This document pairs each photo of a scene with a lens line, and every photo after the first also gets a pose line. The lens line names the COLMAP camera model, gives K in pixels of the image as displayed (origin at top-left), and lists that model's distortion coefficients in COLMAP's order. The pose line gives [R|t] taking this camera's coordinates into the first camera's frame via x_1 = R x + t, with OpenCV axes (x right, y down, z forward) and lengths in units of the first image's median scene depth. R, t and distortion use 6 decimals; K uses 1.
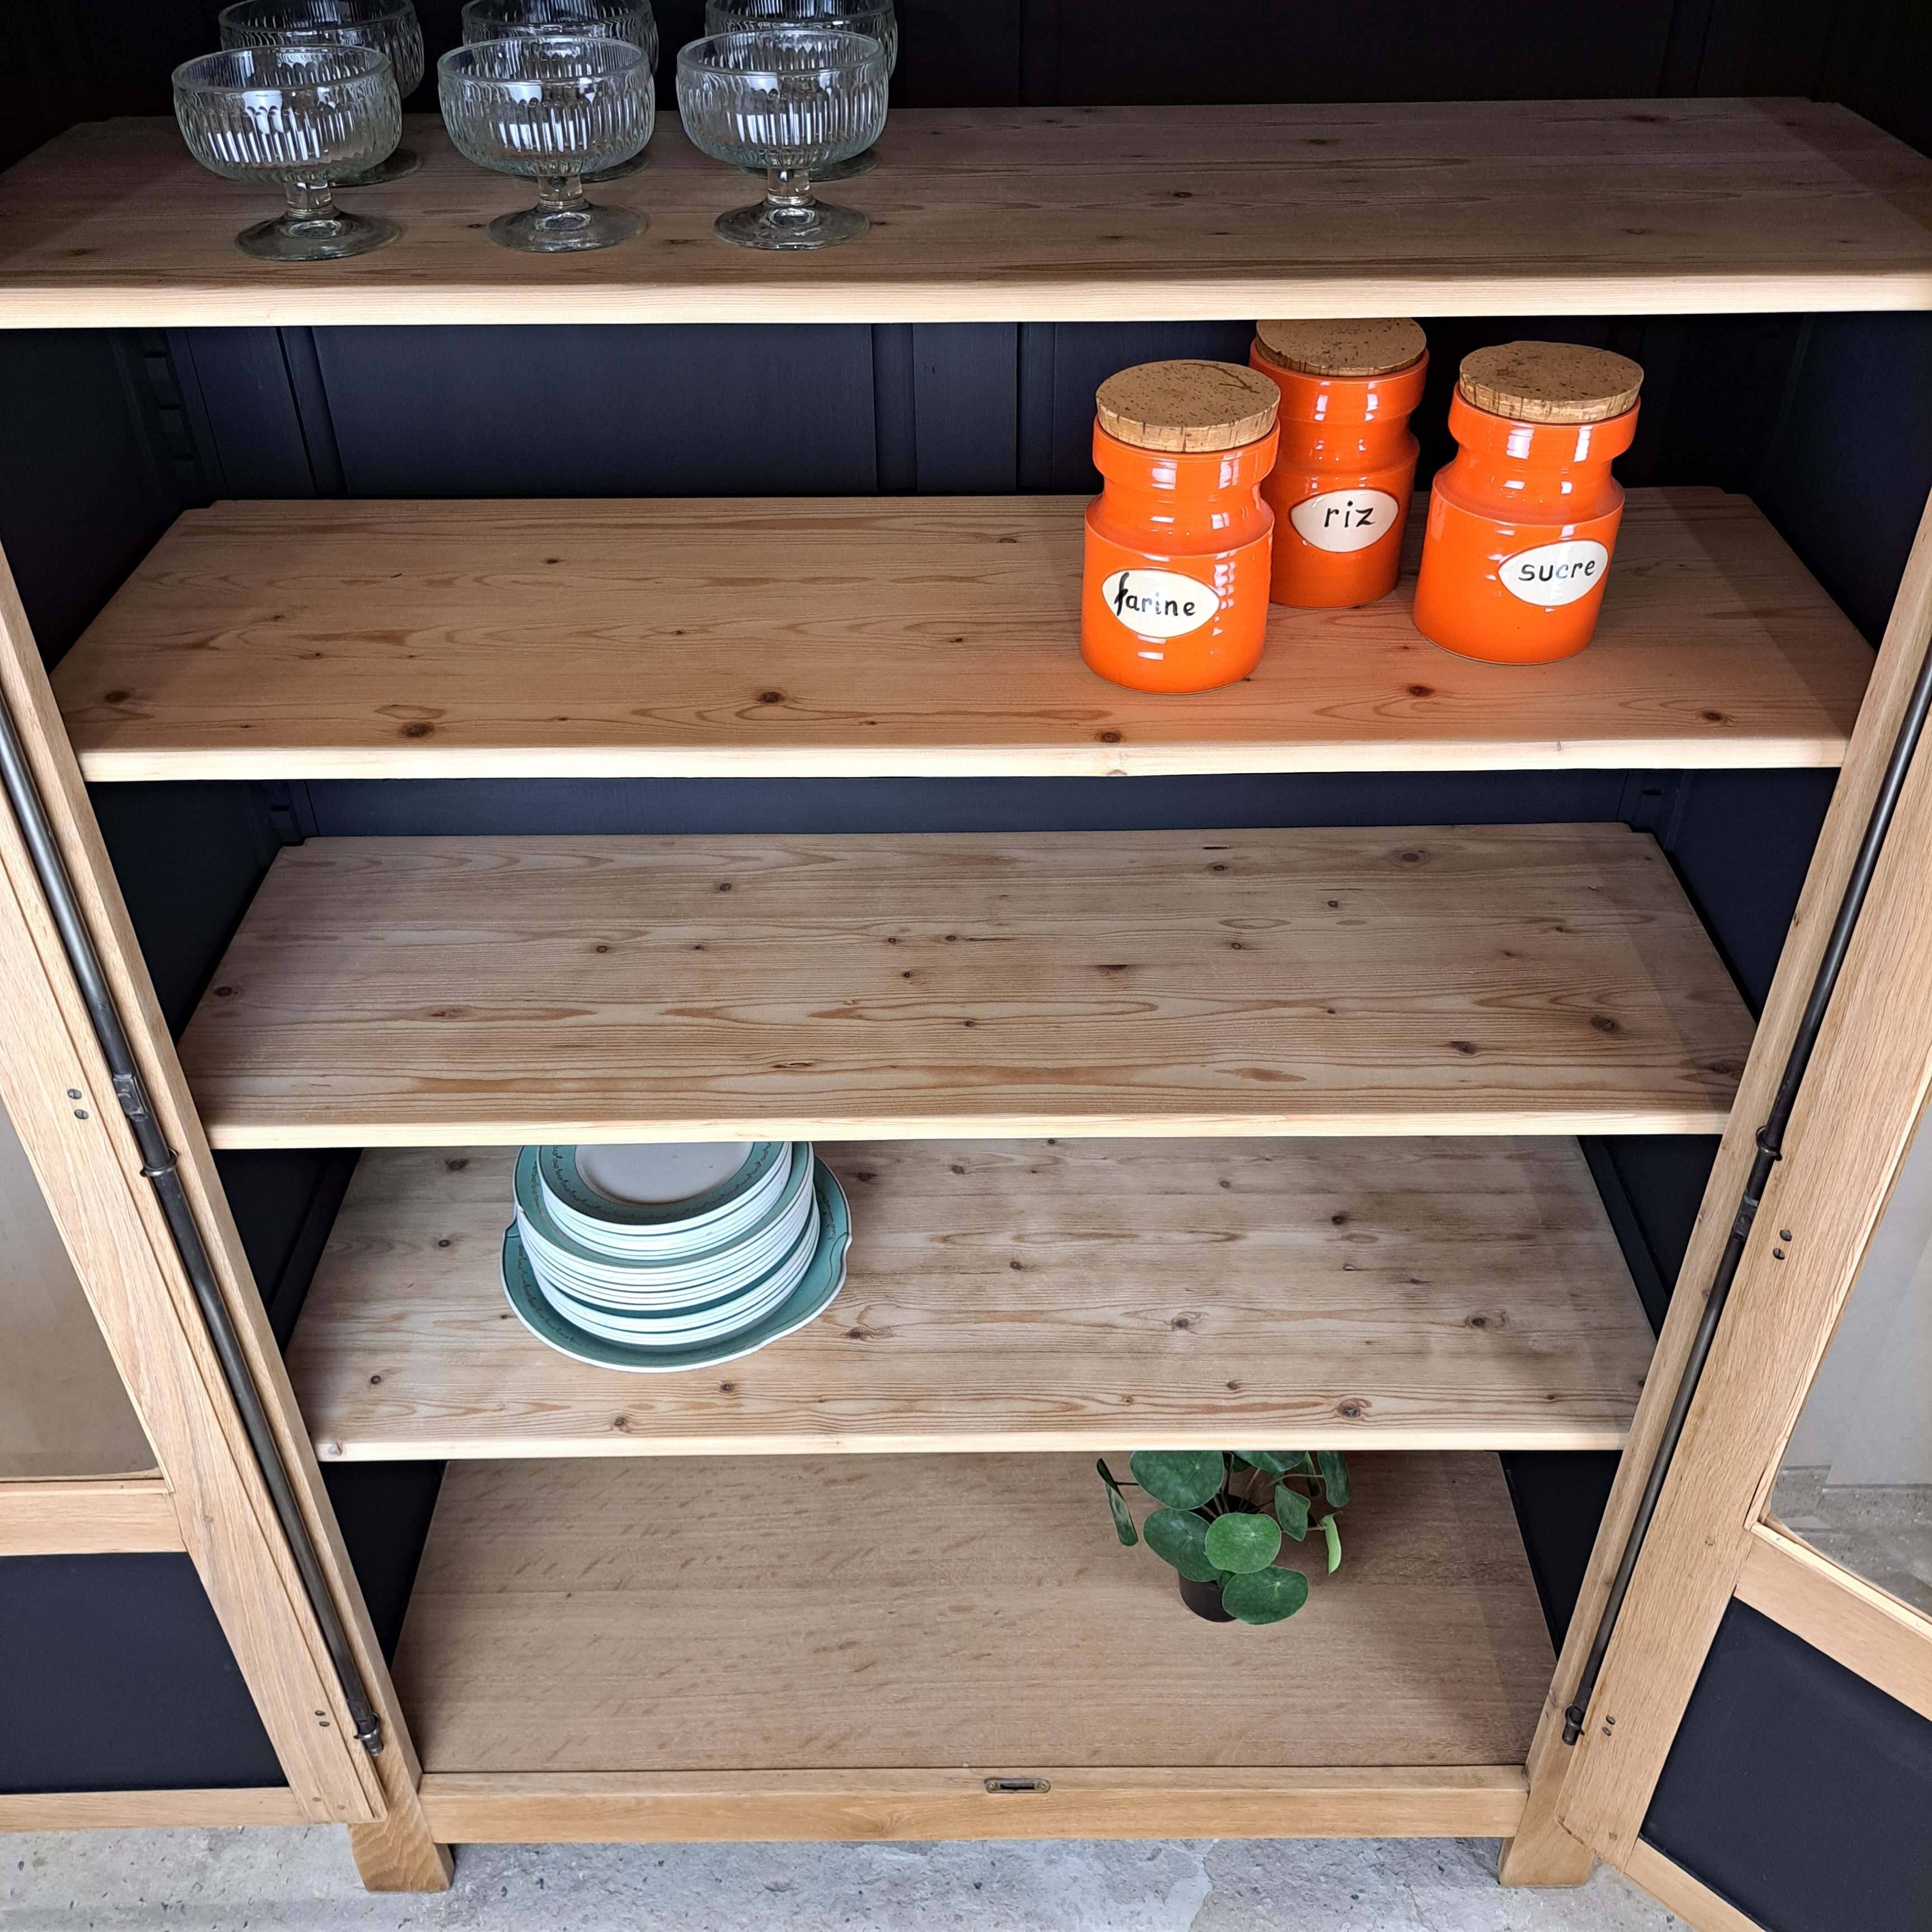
lens RADIAL K [[1868.2, 0, 968.9], [0, 1868.2, 1004.3], [0, 0, 1]] dist [0.095988, -0.131967]
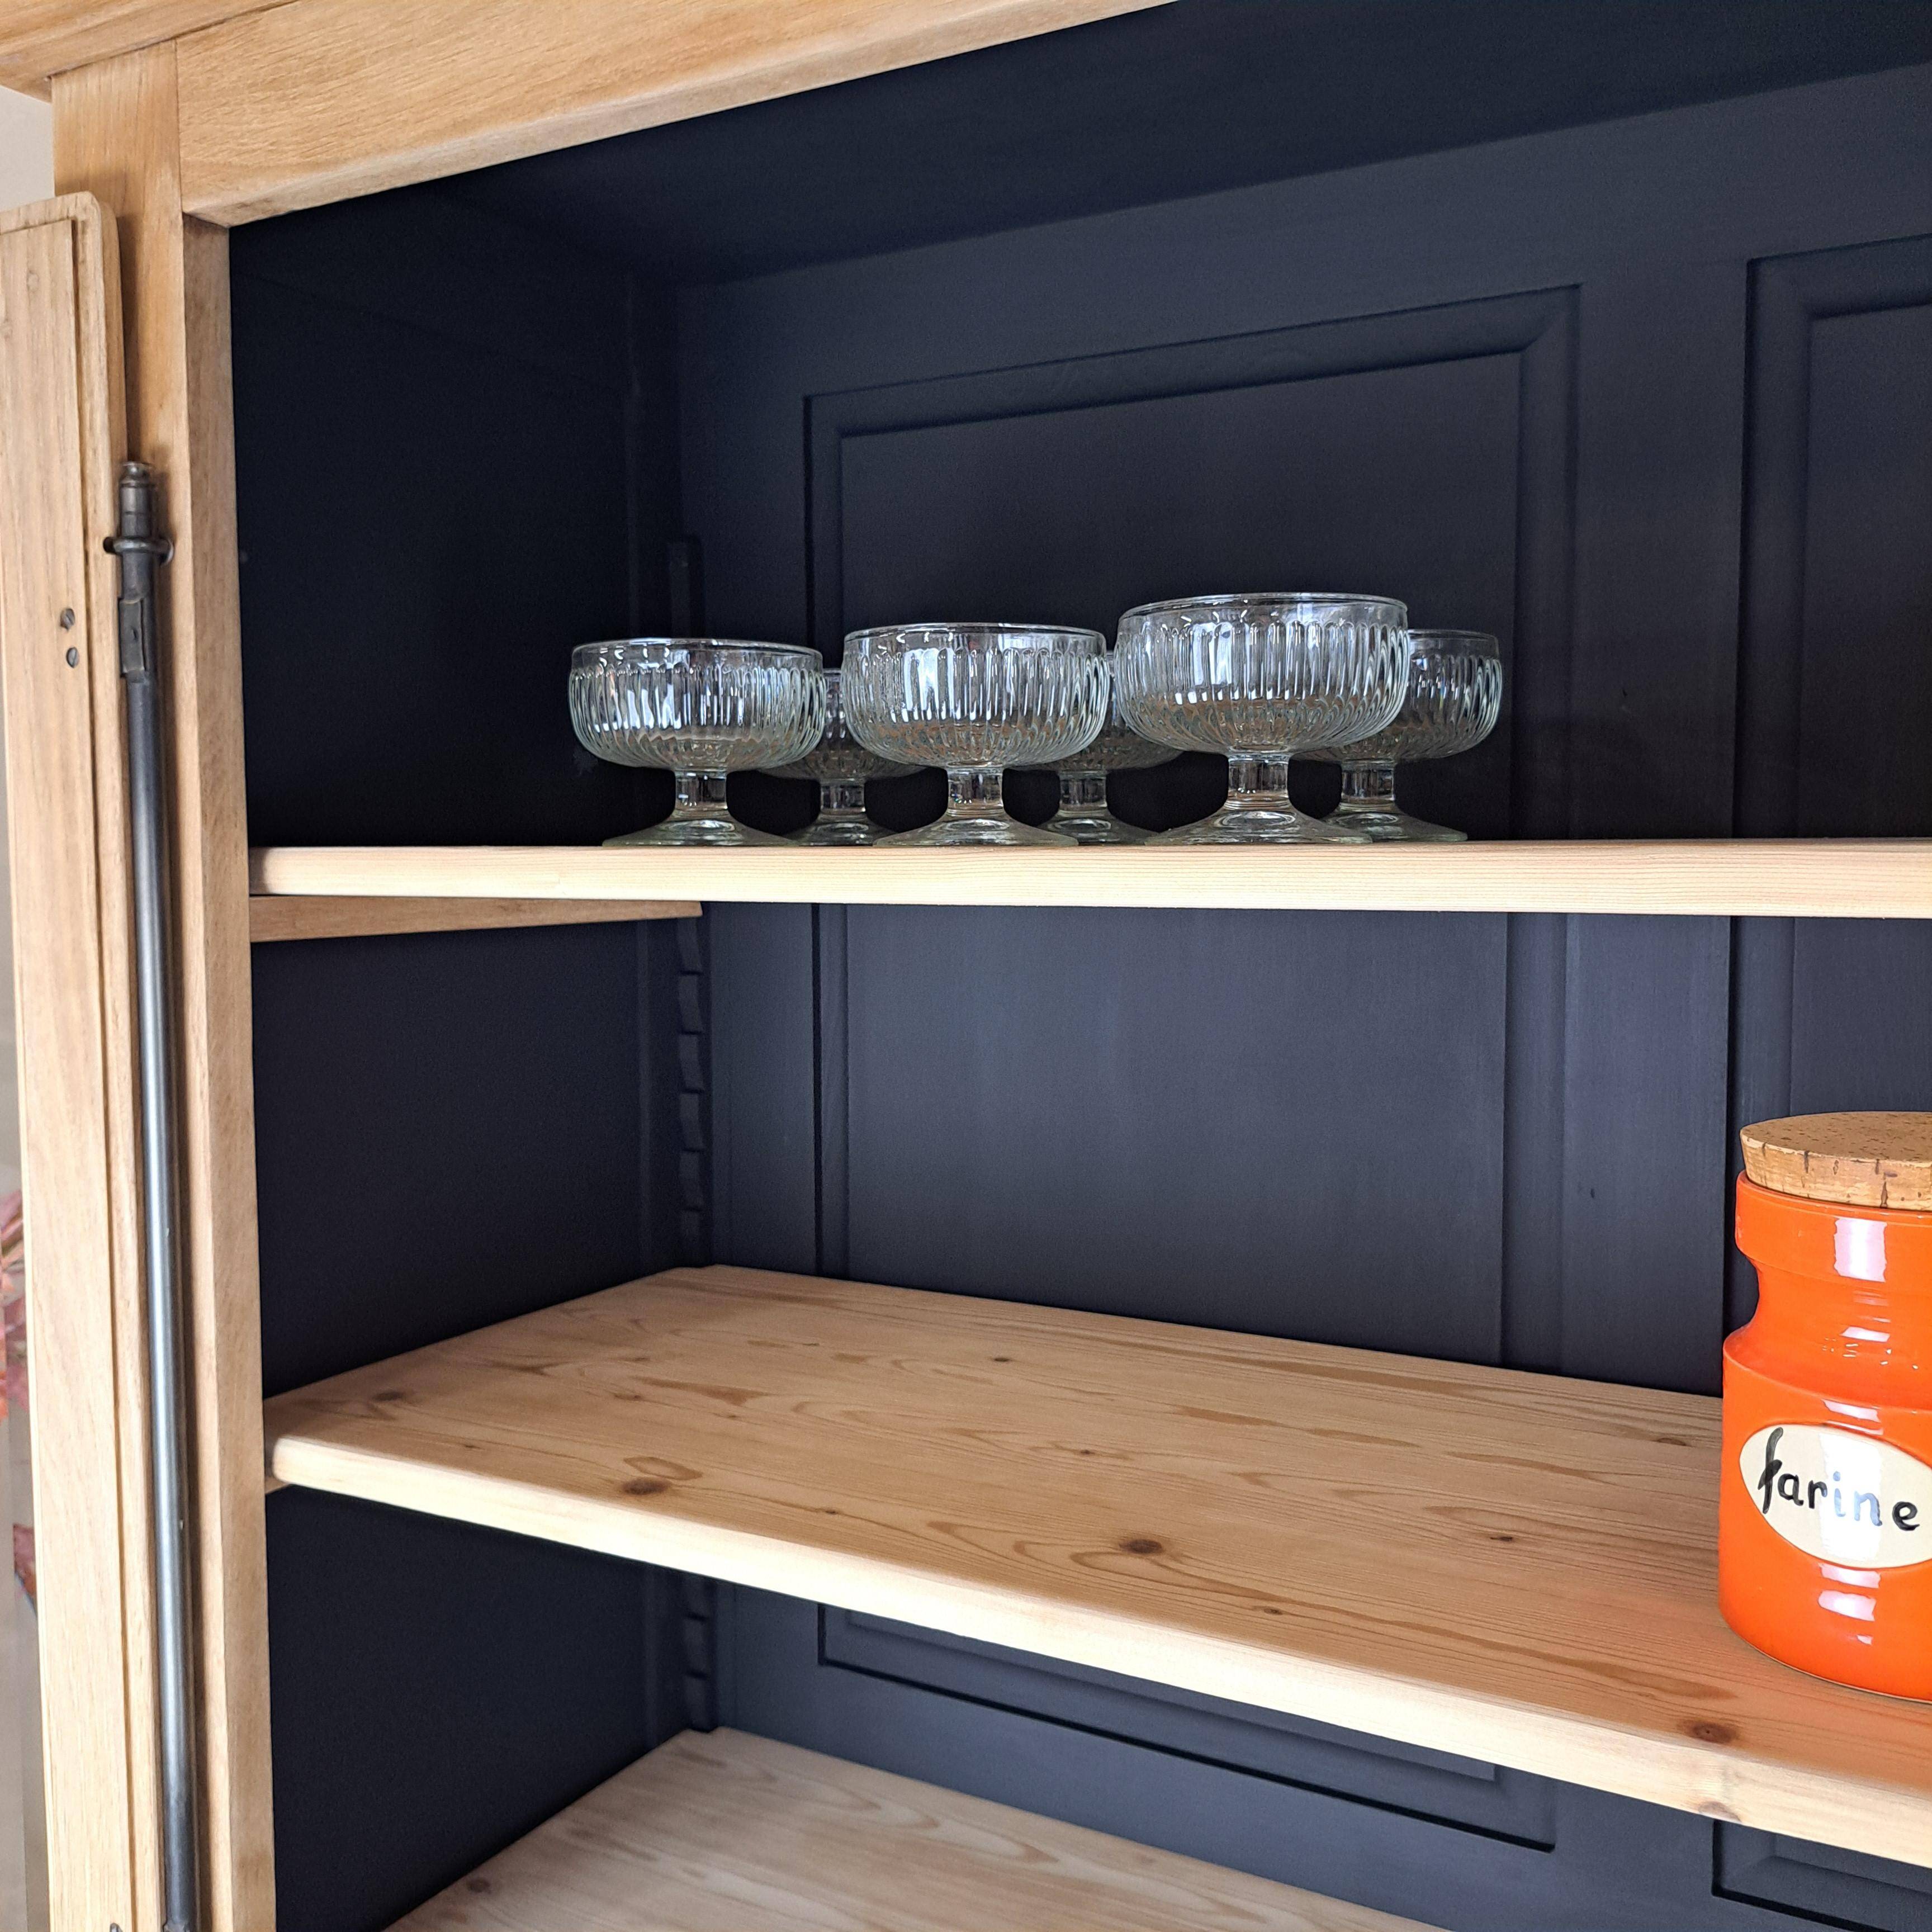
lens RADIAL K [[1878.6, 0, 962.8], [0, 1878.6, 966.3], [0, 0, 1]] dist [0.083758, -0.133804]
pose [[0.866264, 0.036562, -0.498247, 0.113655], [-0.308619, 0.823429, -0.476150, -0.006892], [0.392862, 0.566240, 0.724591, 0.340798]]
